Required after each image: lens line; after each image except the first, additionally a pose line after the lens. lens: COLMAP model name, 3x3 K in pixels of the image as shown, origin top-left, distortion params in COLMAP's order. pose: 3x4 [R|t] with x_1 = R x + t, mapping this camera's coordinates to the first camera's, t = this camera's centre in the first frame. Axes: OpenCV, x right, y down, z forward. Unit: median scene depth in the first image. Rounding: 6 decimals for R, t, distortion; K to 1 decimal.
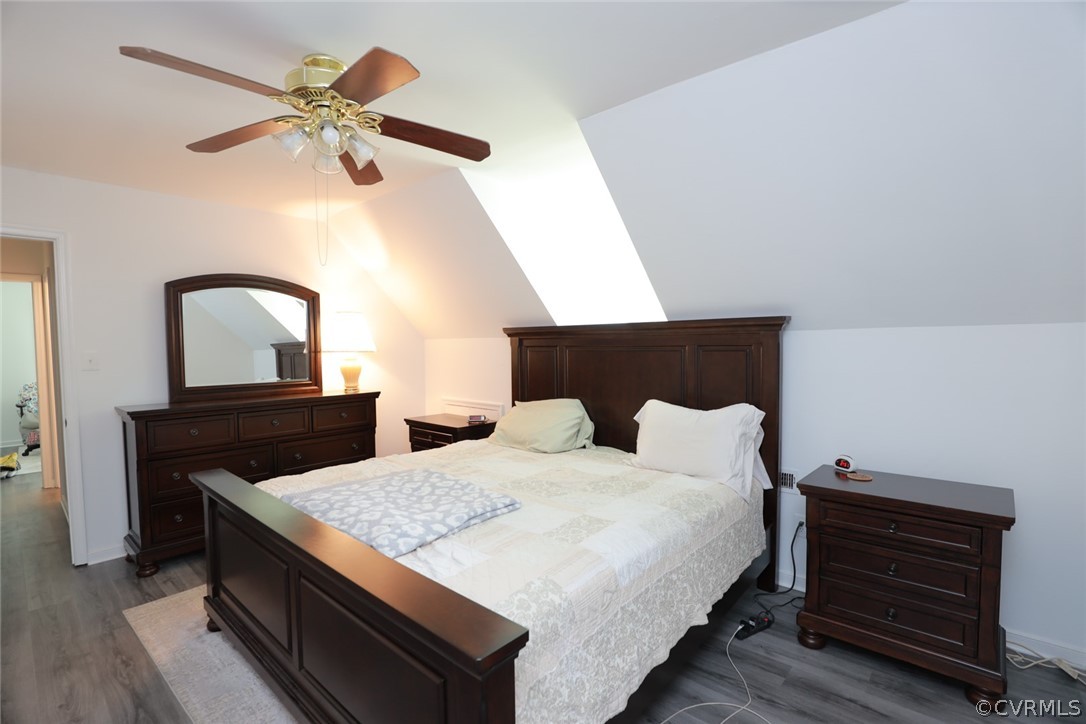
lens RADIAL K [[496.7, 0, 541.3], [0, 496.7, 367.4], [0, 0, 1]] dist [-0.041841, 0.008666]
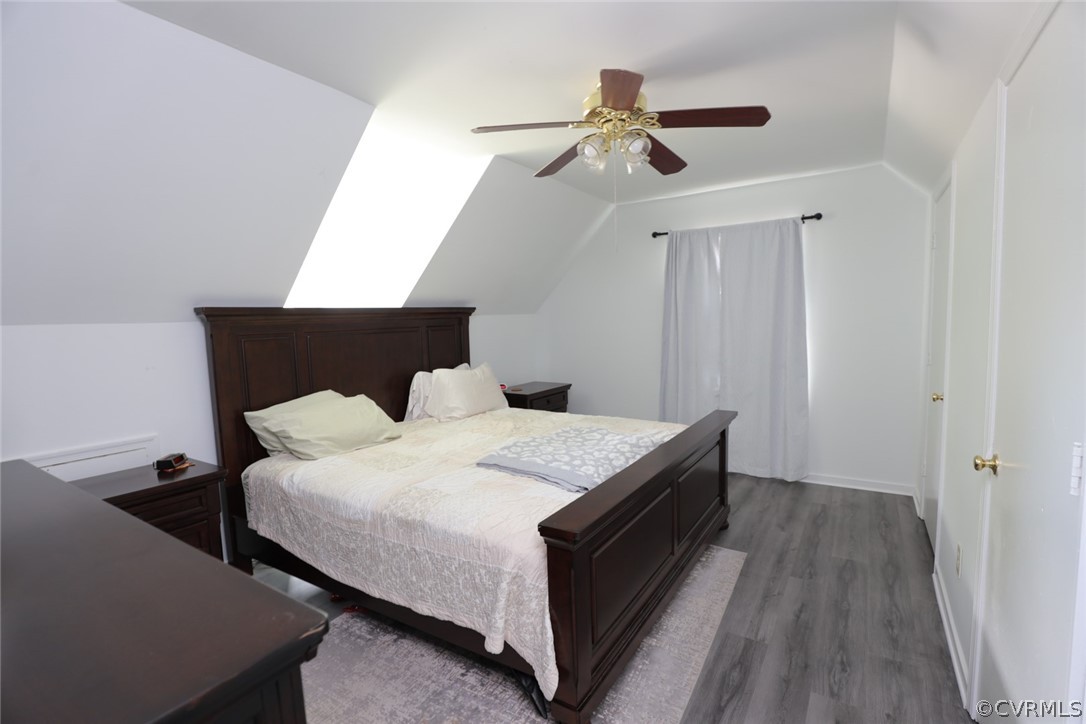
lens RADIAL K [[496.7, 0, 541.3], [0, 496.7, 367.4], [0, 0, 1]] dist [-0.041841, 0.008666]
pose [[-0.144170, -0.084244, 0.985960, -1.428029], [0.074348, 0.992631, 0.095685, -0.055588], [-0.986756, 0.087099, -0.136844, 1.214055]]
